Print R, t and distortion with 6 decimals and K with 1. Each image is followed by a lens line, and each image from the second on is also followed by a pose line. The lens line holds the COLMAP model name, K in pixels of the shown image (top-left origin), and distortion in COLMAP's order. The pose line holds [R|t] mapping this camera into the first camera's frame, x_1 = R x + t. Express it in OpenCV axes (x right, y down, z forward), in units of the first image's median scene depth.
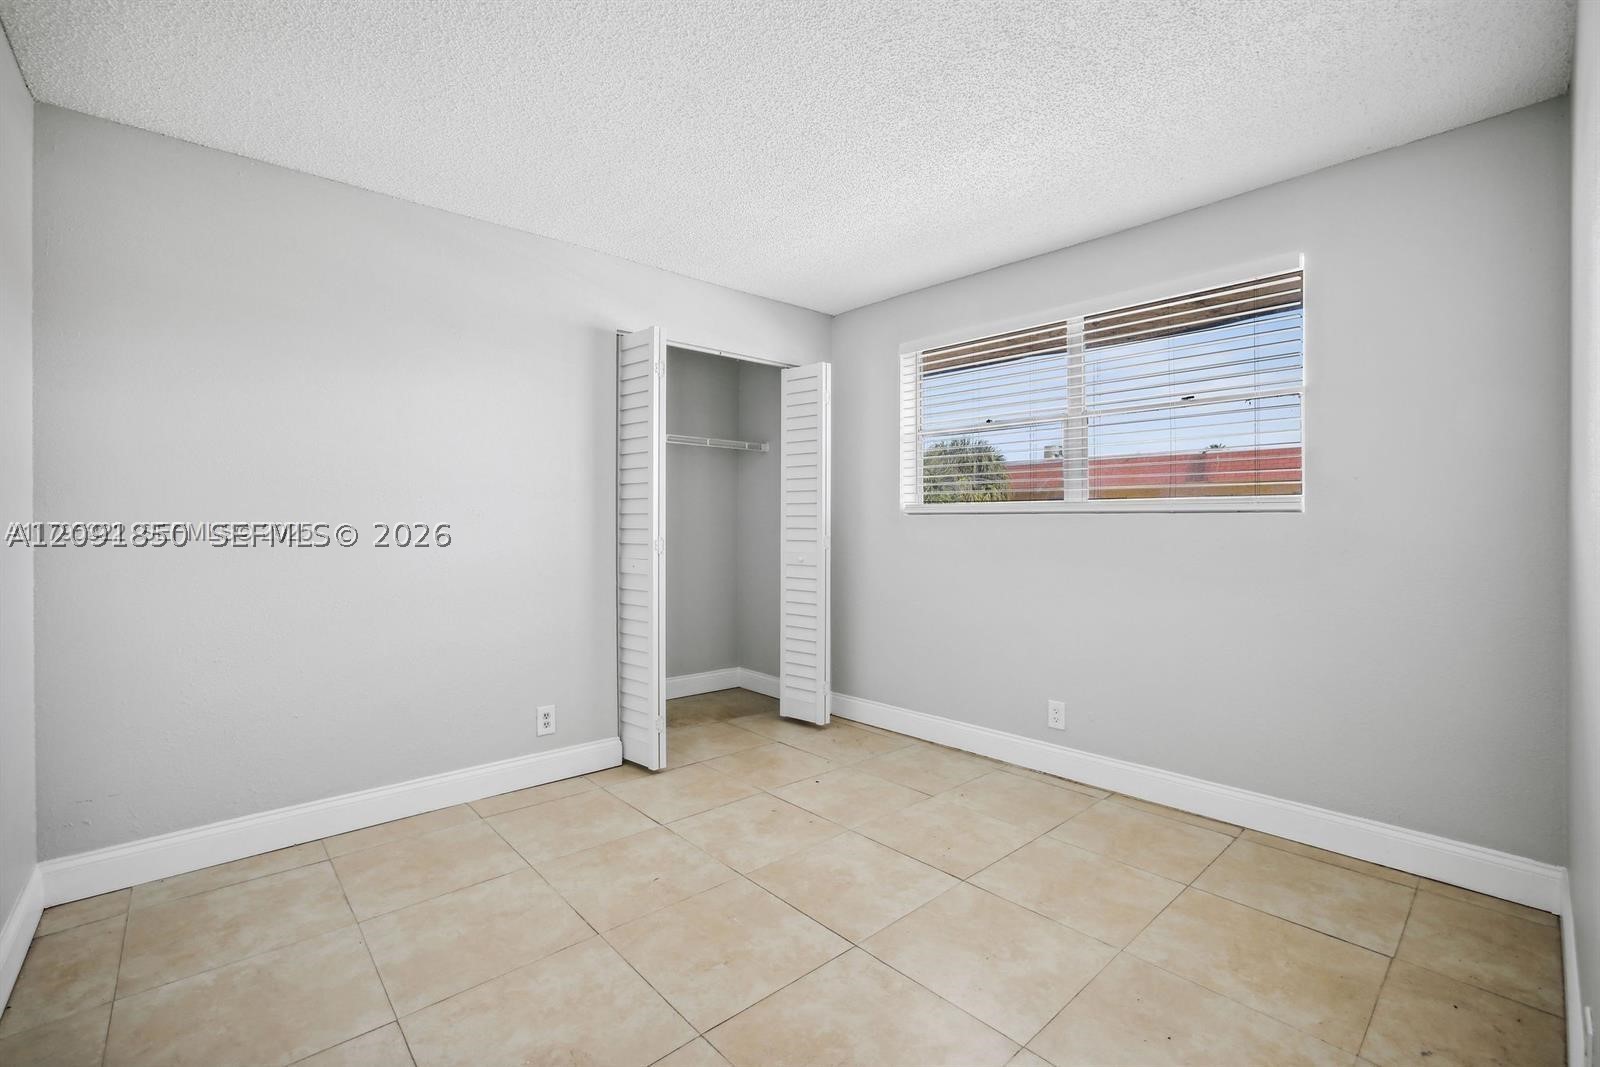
lens RADIAL K [[683.9, 0, 803.9], [0, 683.9, 530.3], [0, 0, 1]] dist [-0.055089, 0.011437]
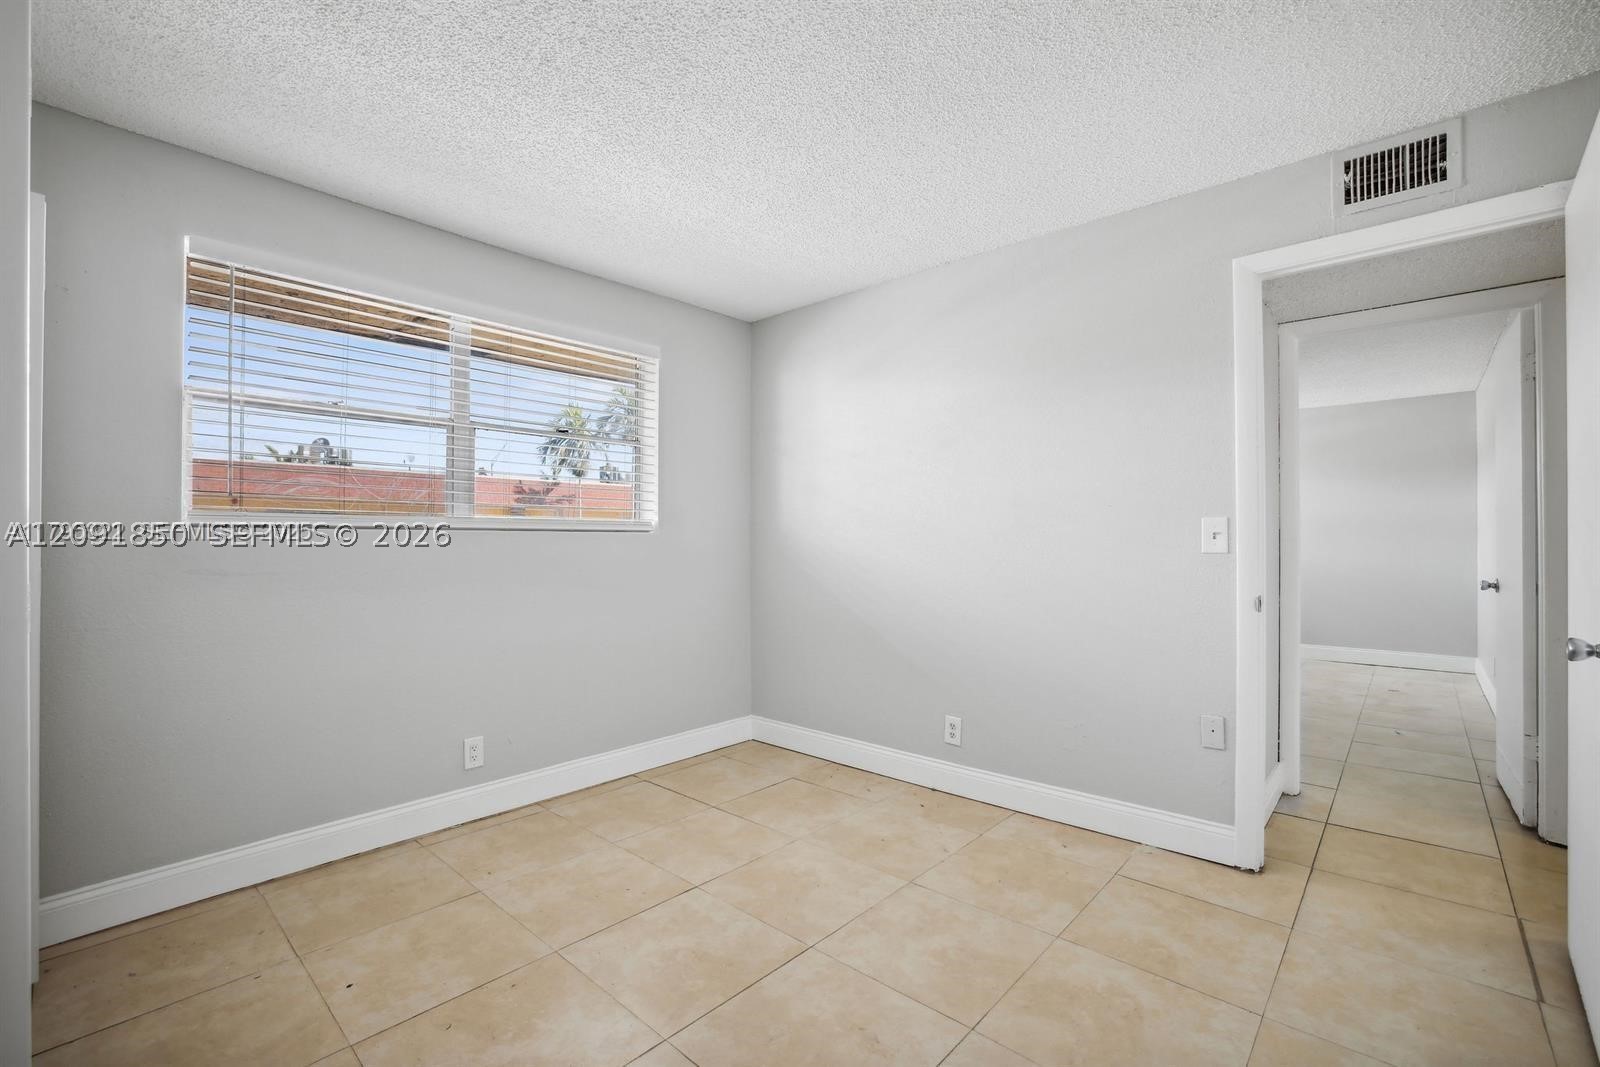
lens RADIAL K [[683.9, 0, 803.9], [0, 683.9, 530.3], [0, 0, 1]] dist [-0.055089, 0.011437]
pose [[-0.086701, 0.006697, 0.996212, -0.544404], [0.011698, 0.999915, -0.005704, -0.013619], [-0.996166, 0.011159, -0.086772, 0.615308]]
